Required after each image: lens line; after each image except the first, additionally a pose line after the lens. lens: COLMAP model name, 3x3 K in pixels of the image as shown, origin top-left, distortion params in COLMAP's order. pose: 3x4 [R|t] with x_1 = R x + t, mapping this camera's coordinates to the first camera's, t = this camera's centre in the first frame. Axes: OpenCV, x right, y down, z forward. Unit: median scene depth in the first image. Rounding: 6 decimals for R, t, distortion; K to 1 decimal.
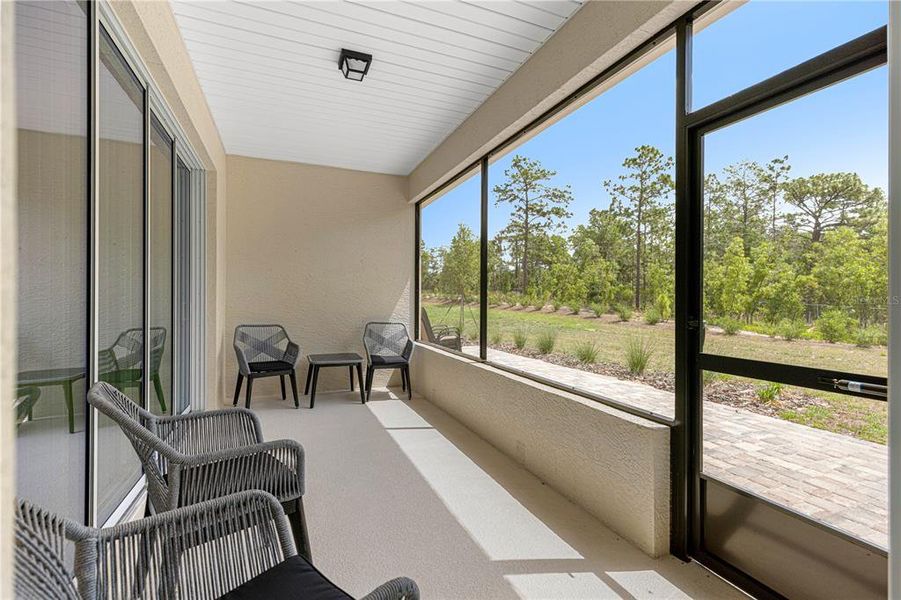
lens RADIAL K [[406.6, 0, 454.8], [0, 406.6, 301.1], [0, 0, 1]] dist [-0.001066, 0.000001]
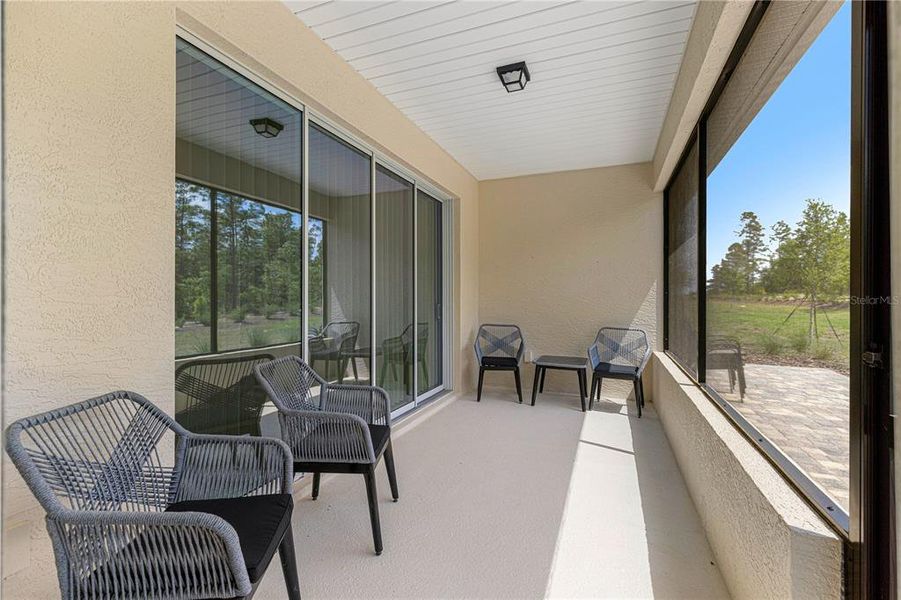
lens RADIAL K [[406.6, 0, 450.8], [0, 406.6, 301.4], [0, 0, 1]] dist [-0.001066, 0.000001]
pose [[0.710067, 0.004660, -0.704119, 0.228634], [-0.006869, 0.999976, -0.000309, -0.005436], [0.704101, 0.005056, 0.710082, 0.096646]]
